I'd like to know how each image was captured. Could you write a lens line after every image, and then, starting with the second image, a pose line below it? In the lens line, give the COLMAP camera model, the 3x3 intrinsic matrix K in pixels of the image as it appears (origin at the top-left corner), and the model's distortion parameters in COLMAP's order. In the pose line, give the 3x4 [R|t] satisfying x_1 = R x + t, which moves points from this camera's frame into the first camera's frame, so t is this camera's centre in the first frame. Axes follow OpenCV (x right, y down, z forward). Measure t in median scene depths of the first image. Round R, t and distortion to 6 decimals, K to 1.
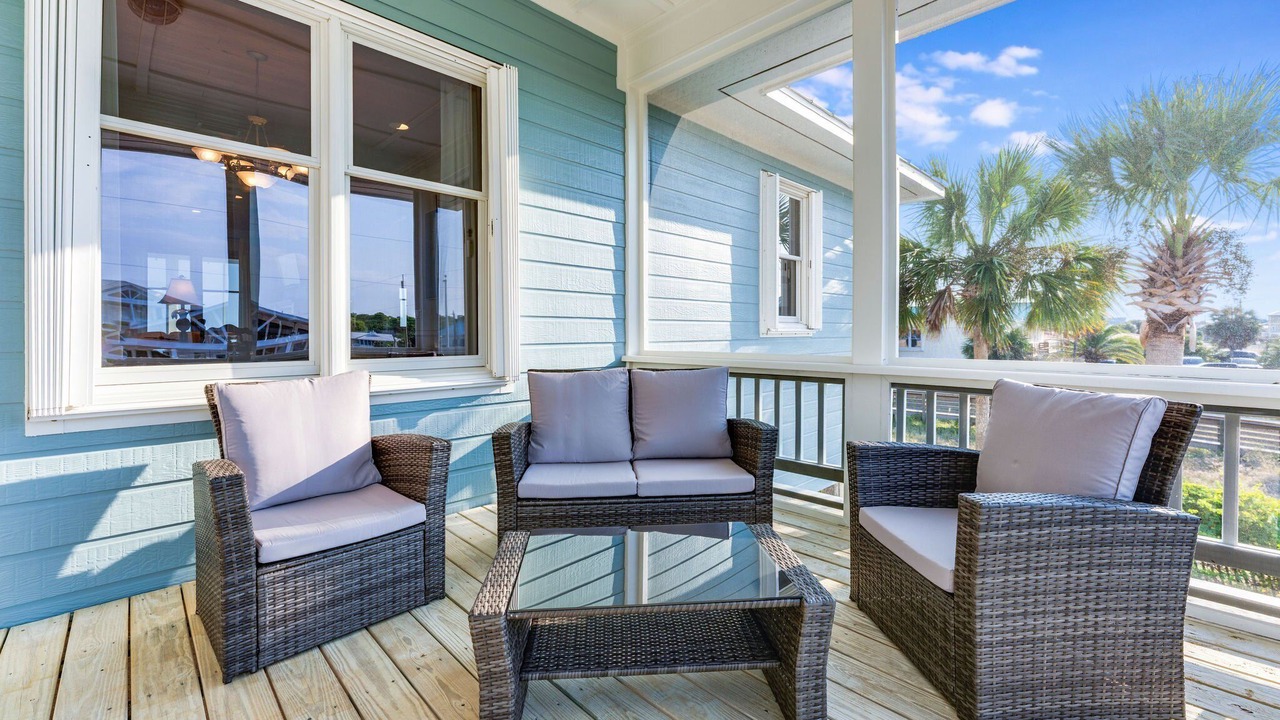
lens RADIAL K [[523.2, 0, 639.1], [0, 523.2, 334.8], [0, 0, 1]] dist [0.000908, -0.000140]
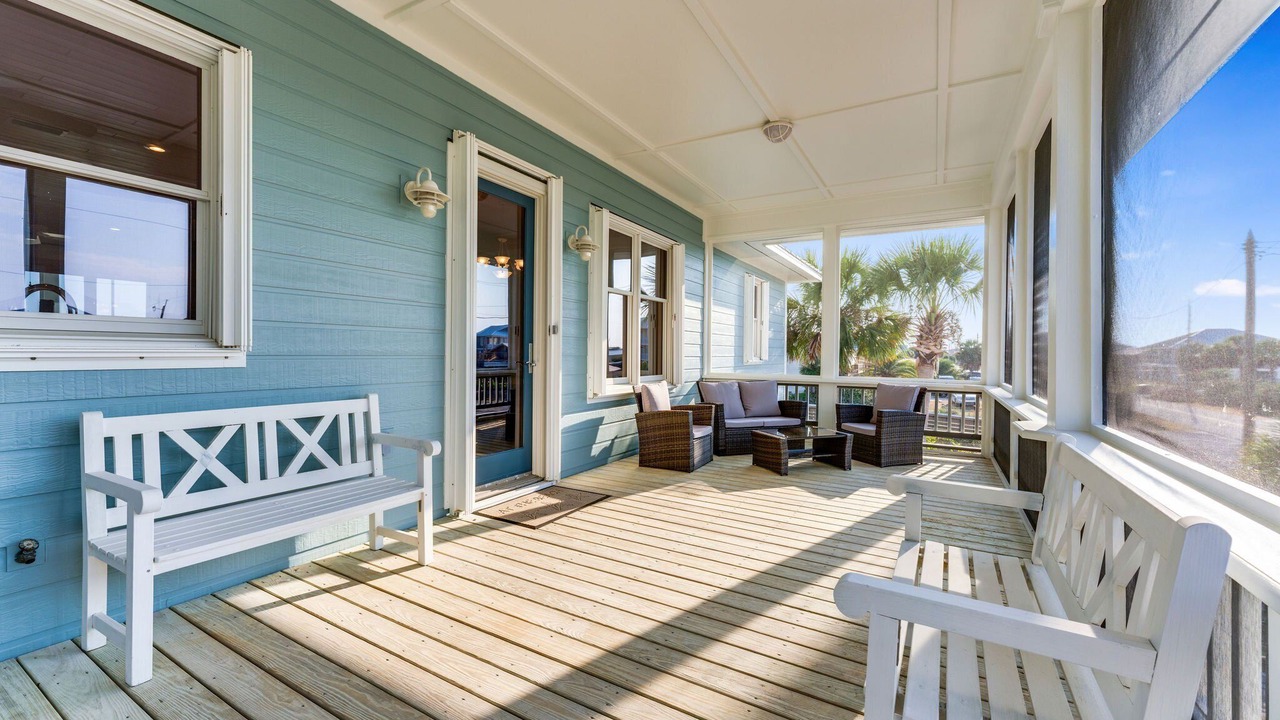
lens RADIAL K [[523.2, 0, 634.6], [0, 523.2, 356.8], [0, 0, 1]] dist [0.000908, -0.000140]
pose [[0.963873, 0.010794, 0.266145, -0.691289], [-0.012301, 0.999916, 0.003995, -0.029861], [-0.266080, -0.007125, 0.963925, -0.725676]]
